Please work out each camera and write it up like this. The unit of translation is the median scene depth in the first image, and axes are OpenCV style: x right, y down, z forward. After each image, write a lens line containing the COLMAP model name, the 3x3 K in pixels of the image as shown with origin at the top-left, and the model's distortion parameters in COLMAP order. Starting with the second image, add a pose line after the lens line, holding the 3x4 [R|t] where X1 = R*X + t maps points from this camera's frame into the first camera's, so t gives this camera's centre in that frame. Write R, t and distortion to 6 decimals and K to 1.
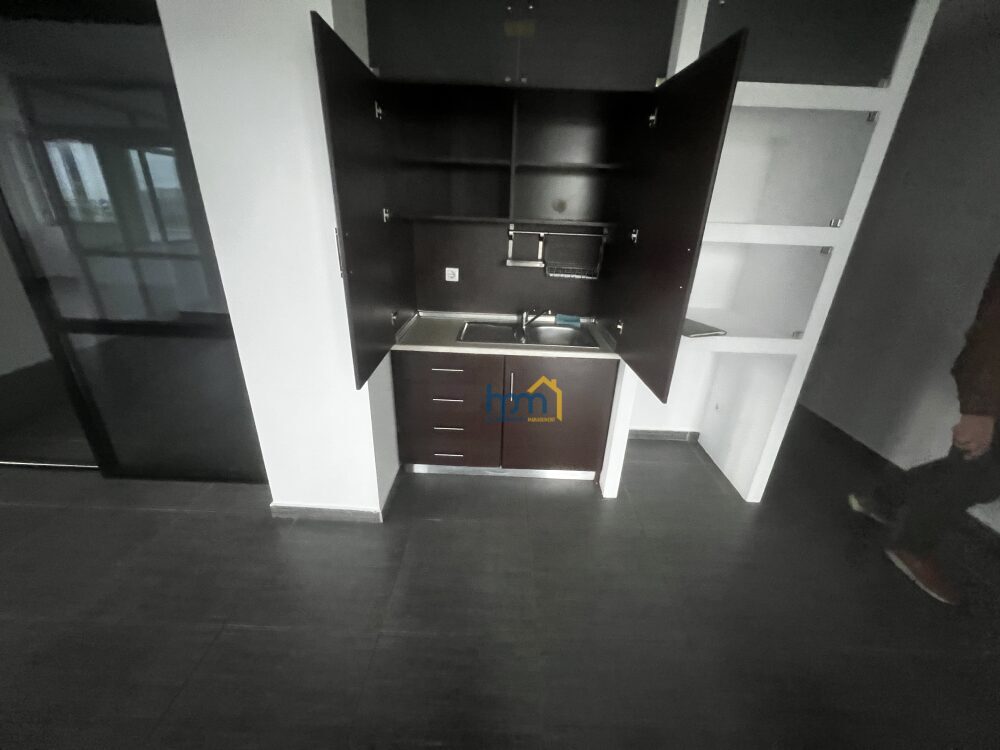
lens RADIAL K [[400.5, 0, 498.8], [0, 400.5, 376.8], [0, 0, 1]] dist [0.002738, -0.000606]
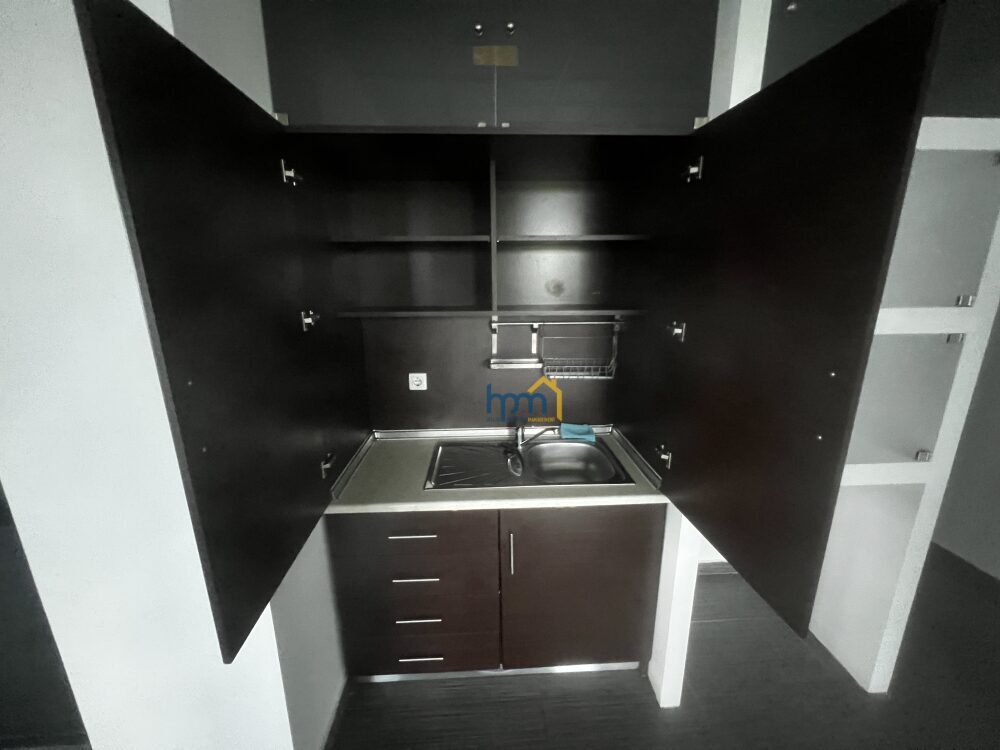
lens RADIAL K [[400.5, 0, 499.6], [0, 400.5, 374.9], [0, 0, 1]] dist [0.002738, -0.000606]
pose [[0.996820, -0.058154, 0.054486, -0.006195], [0.066102, 0.985265, -0.157746, -0.150348], [-0.044509, 0.160846, 0.985975, 0.277561]]
